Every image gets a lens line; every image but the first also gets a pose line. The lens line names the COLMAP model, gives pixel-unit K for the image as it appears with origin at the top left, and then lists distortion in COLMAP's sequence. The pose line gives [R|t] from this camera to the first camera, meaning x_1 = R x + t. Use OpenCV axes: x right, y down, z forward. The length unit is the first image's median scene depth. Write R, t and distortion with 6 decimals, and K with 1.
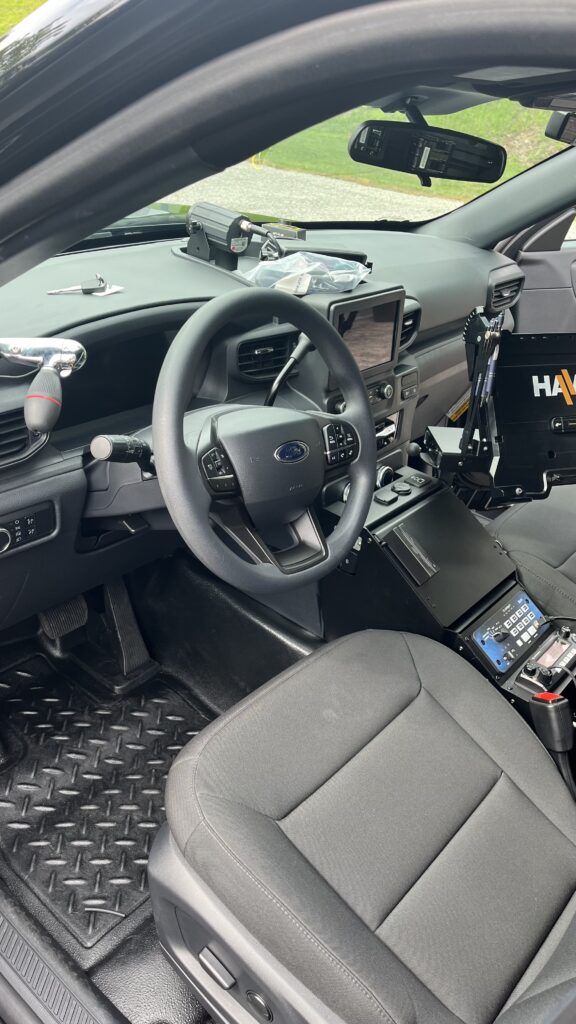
lens RADIAL K [[787.9, 0, 288.0], [0, 787.9, 512.0], [0, 0, 1]] dist [0.084579, -0.132543]
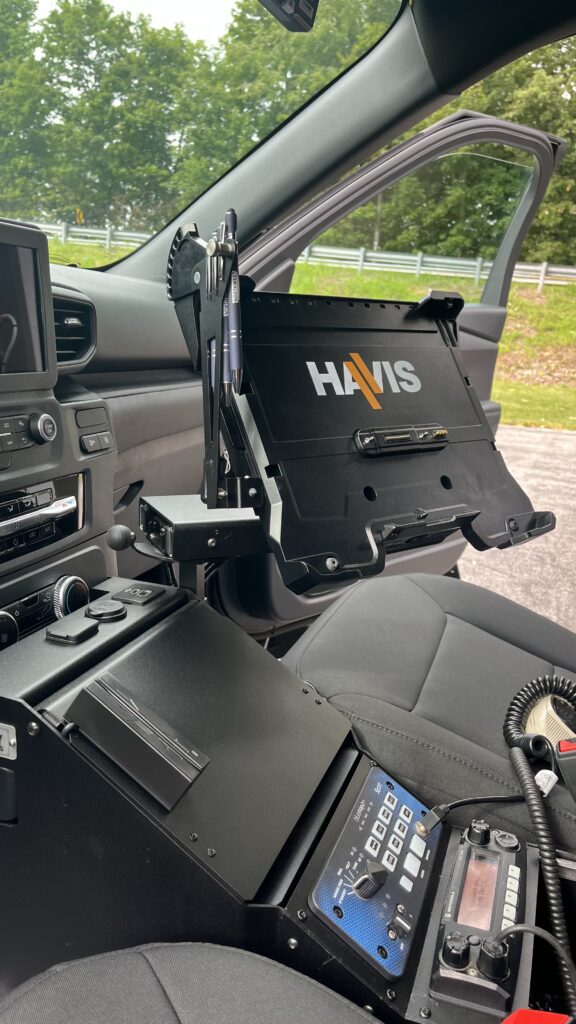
lens RADIAL K [[787.9, 0, 288.0], [0, 787.9, 512.0], [0, 0, 1]] dist [0.084579, -0.132543]
pose [[0.938856, -0.132496, 0.317796, 0.107398], [0.208723, 0.953077, -0.219267, 0.046068], [-0.273832, 0.272192, 0.922457, 0.525034]]
